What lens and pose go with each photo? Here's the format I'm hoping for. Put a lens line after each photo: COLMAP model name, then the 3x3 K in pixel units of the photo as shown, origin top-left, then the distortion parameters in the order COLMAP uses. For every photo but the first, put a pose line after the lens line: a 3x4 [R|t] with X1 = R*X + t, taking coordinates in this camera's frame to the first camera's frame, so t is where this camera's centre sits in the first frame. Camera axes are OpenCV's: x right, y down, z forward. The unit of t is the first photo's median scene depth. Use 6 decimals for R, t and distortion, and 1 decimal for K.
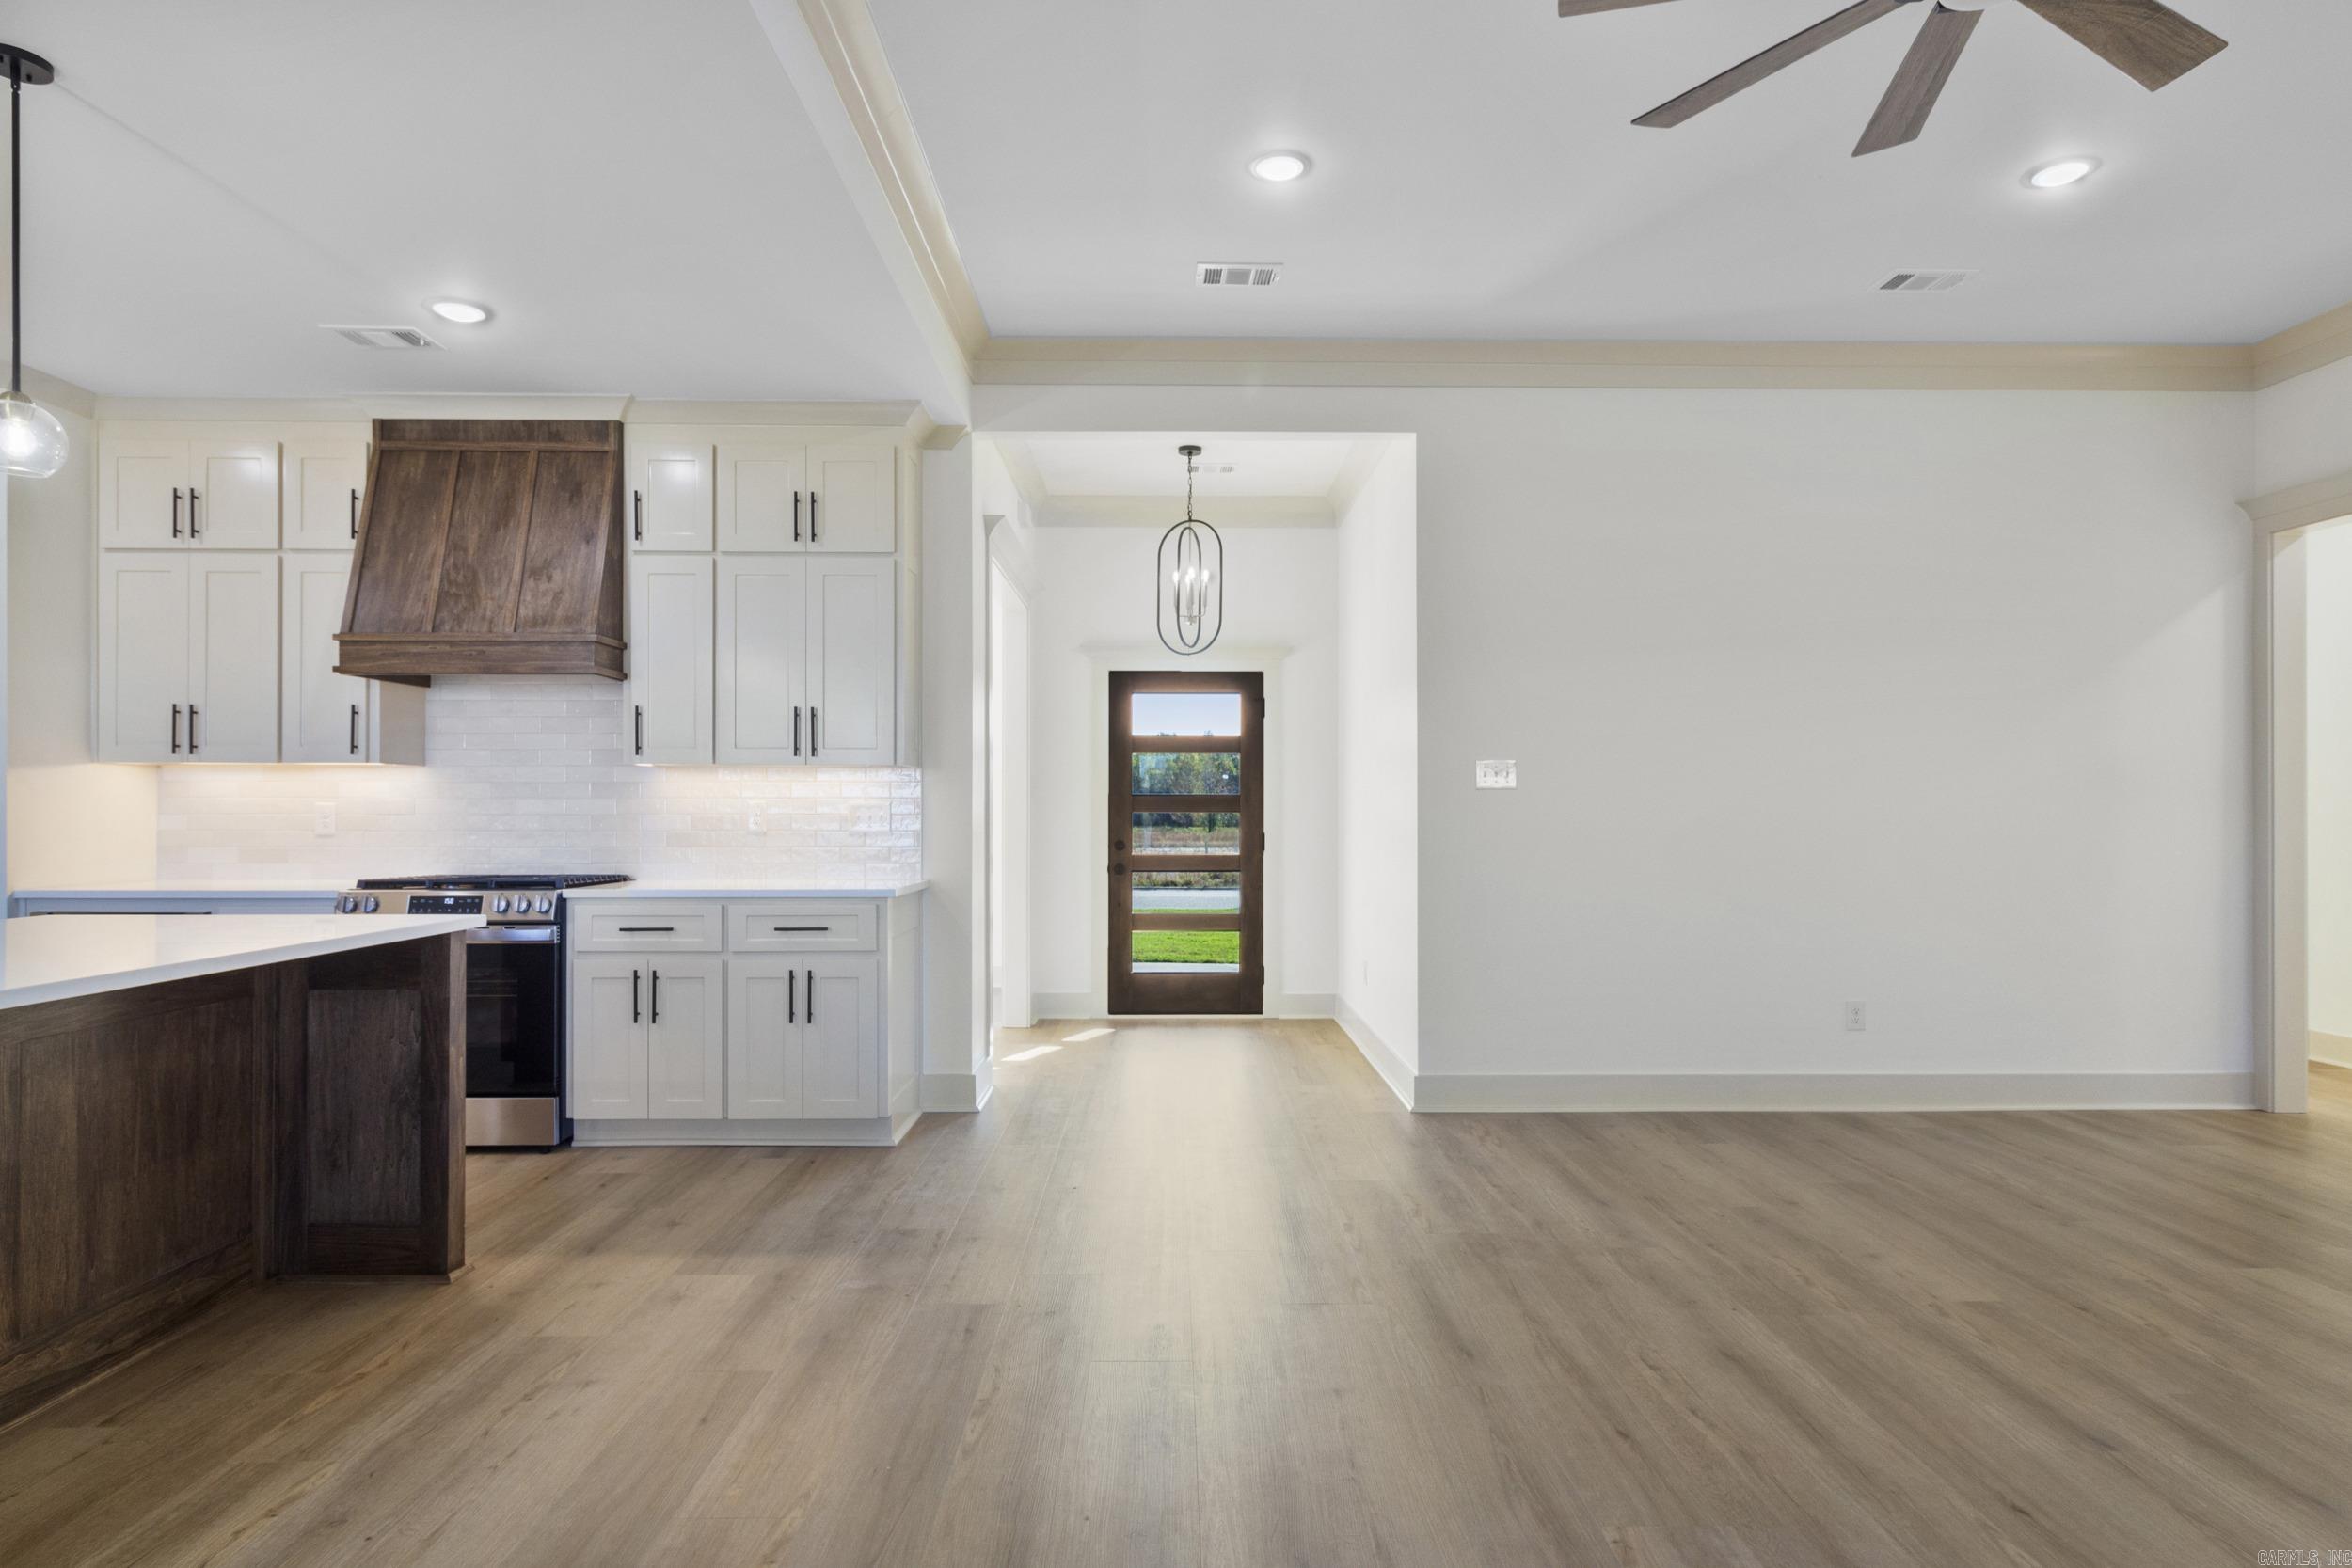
lens RADIAL K [[1298.3, 0, 1187.6], [0, 1298.3, 806.2], [0, 0, 1]] dist [0.002903, -0.000142]
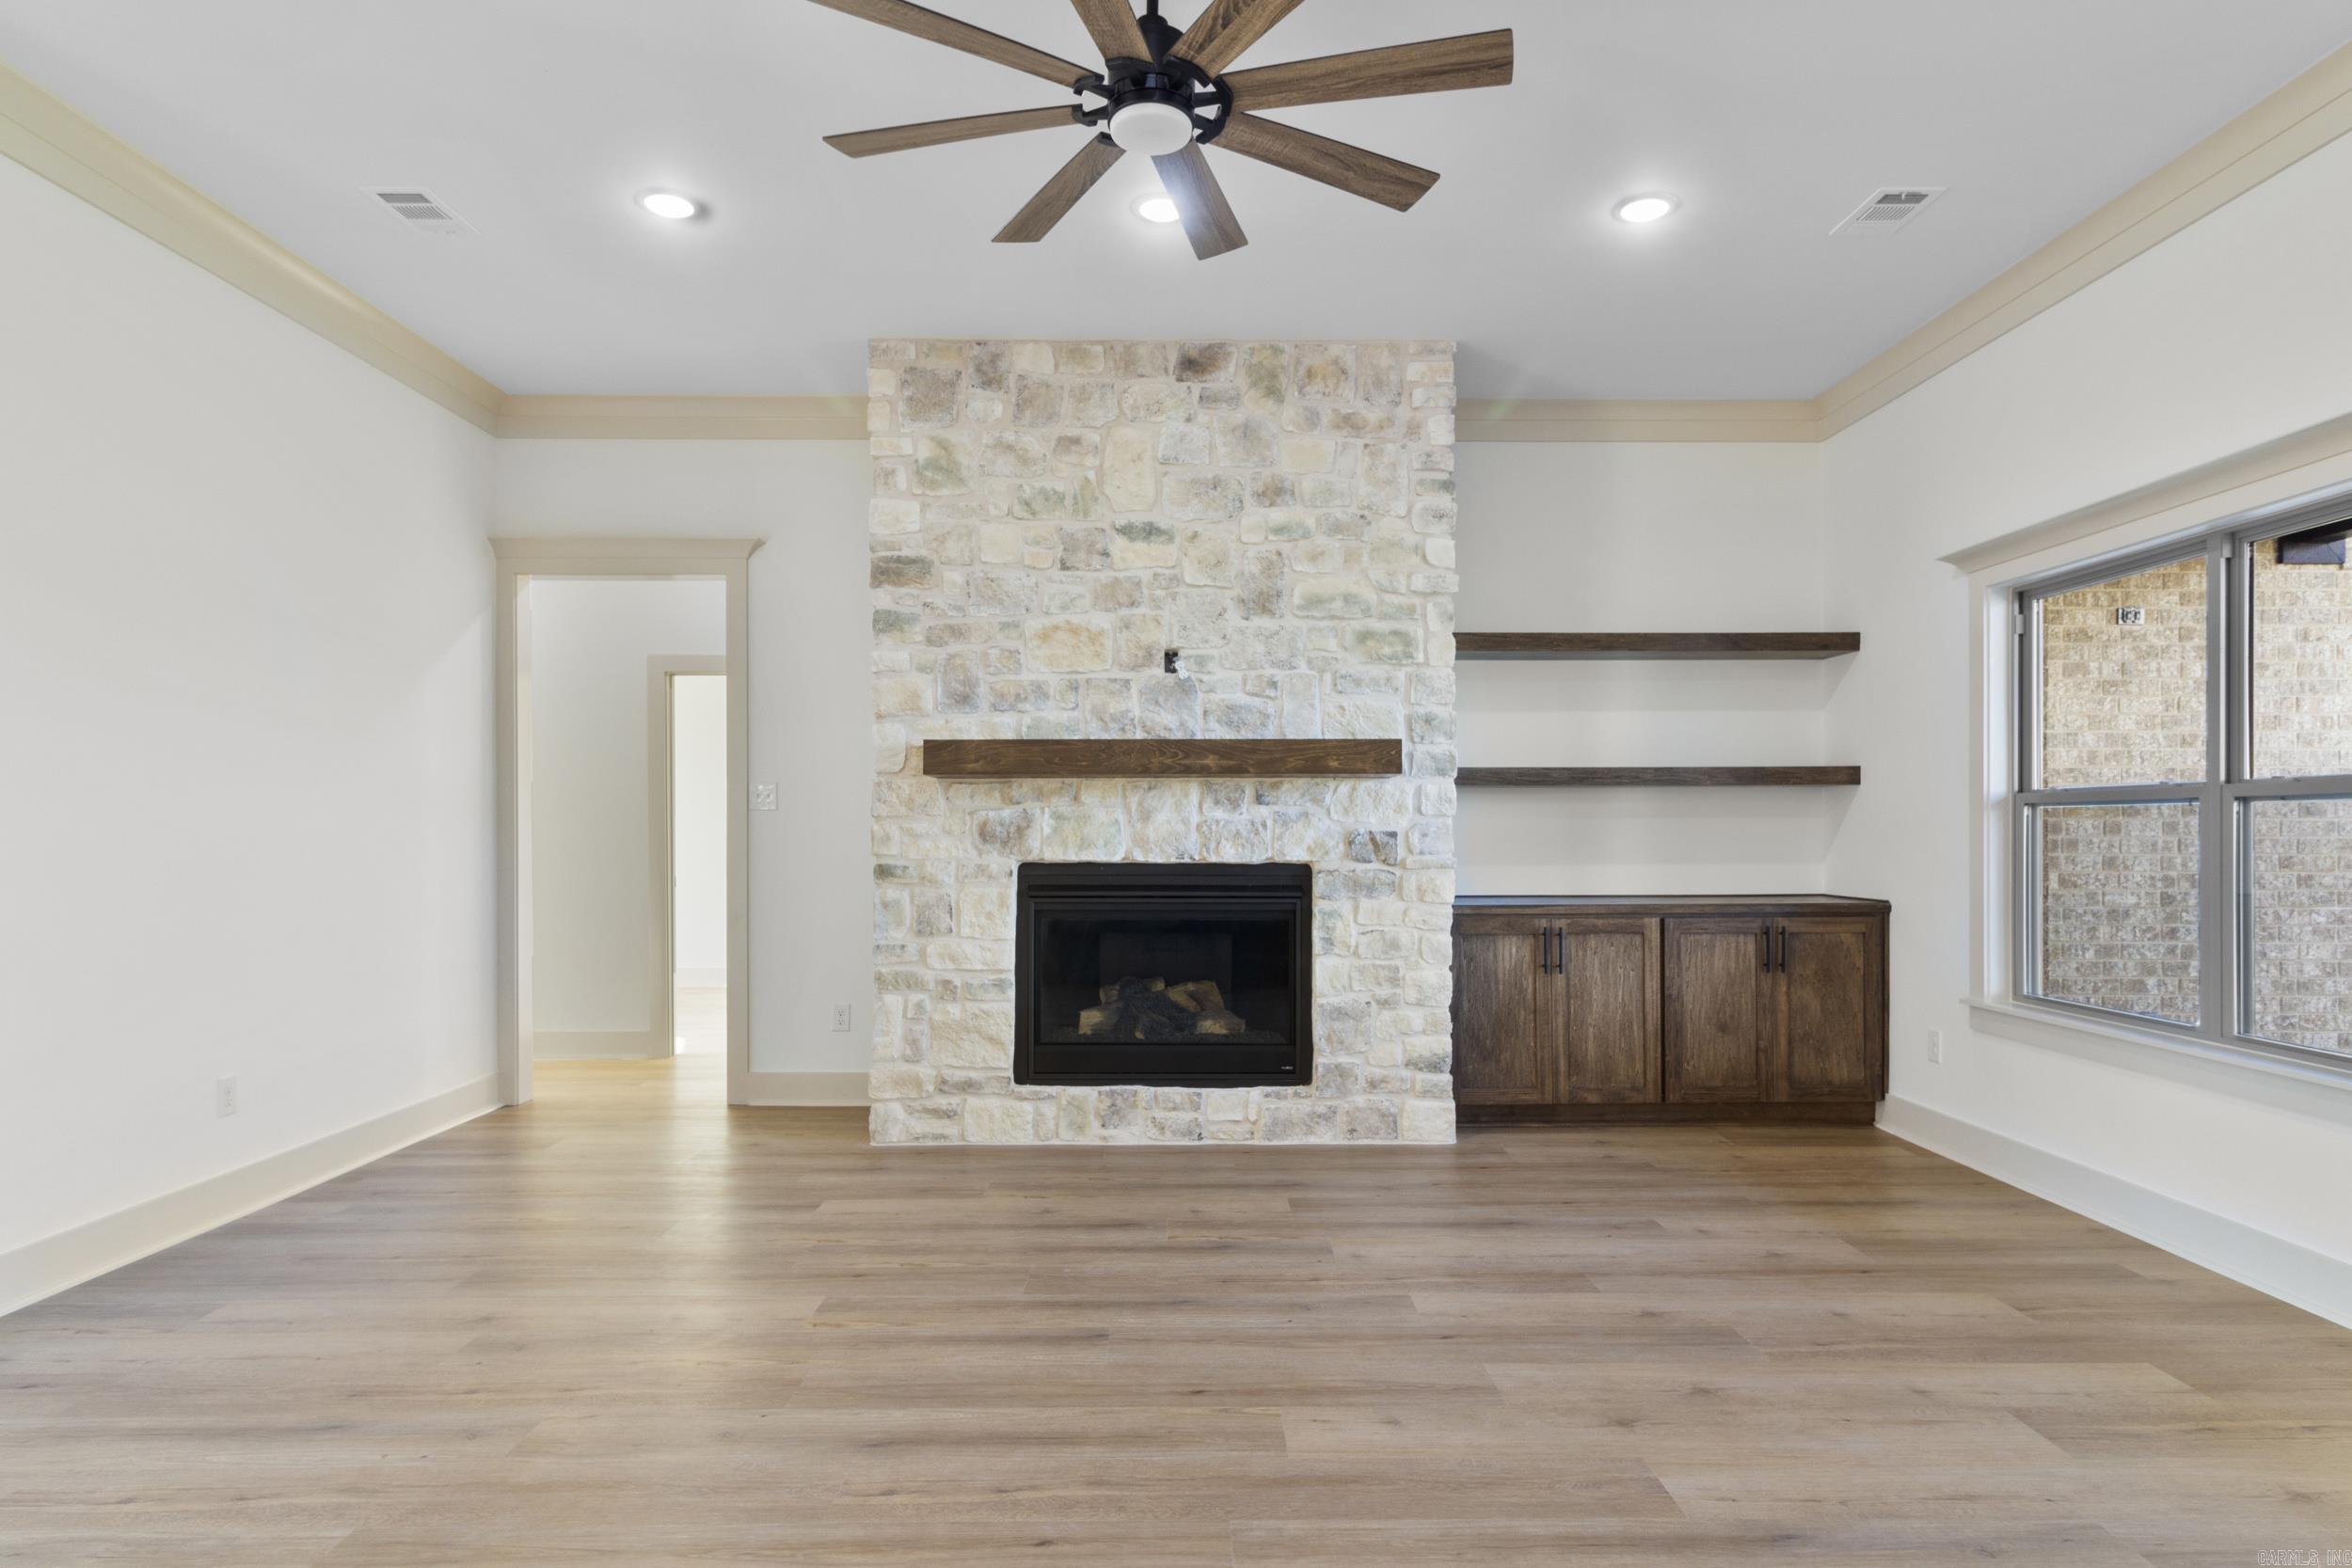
lens RADIAL K [[1306.1, 0, 1190.7], [0, 1306.1, 831.1], [0, 0, 1]] dist [0.002543, 0.000315]
pose [[0.002785, -0.003946, 0.999988, -0.278287], [-0.001880, 0.999990, 0.003951, -0.000280], [-0.999994, -0.001891, 0.002778, 0.459410]]
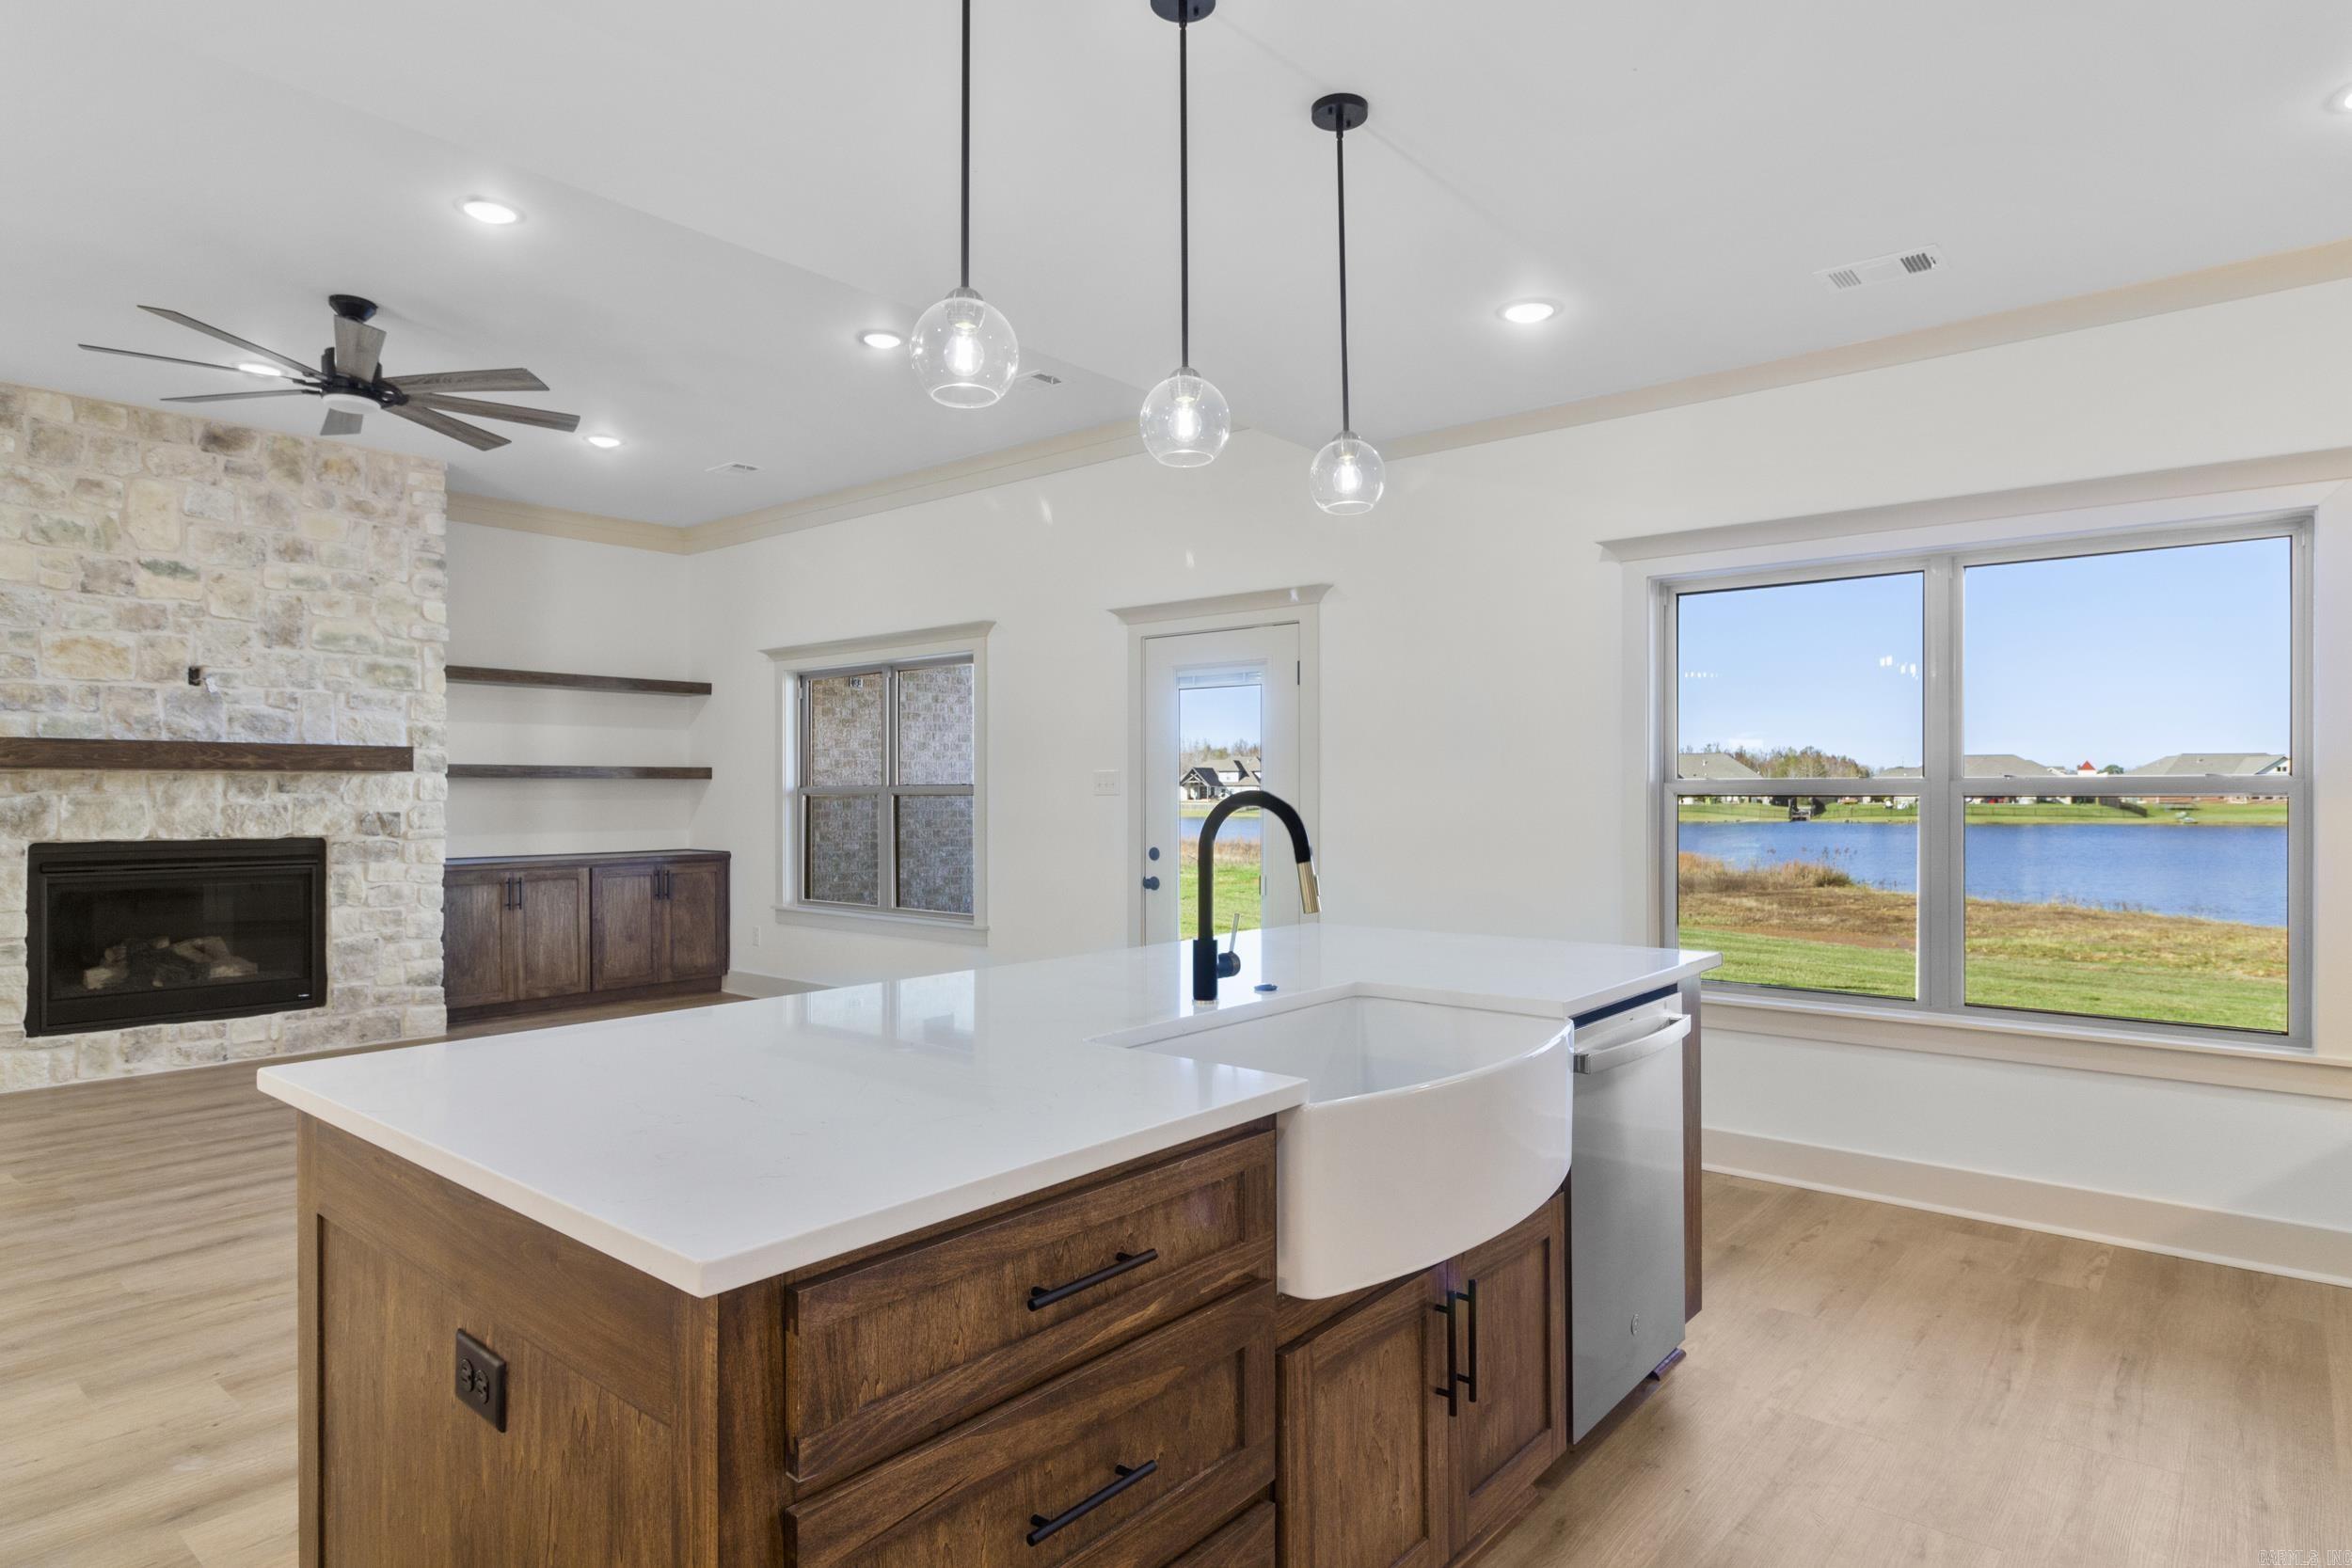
lens RADIAL K [[1294.0, 0, 1188.4], [0, 1294.0, 793.4], [0, 0, 1]] dist [0.003710, -0.001735]
pose [[-0.756649, -0.001406, 0.653819, -0.802713], [-0.002659, 0.999996, -0.000927, -0.017488], [-0.653815, -0.002440, -0.756650, 0.800109]]
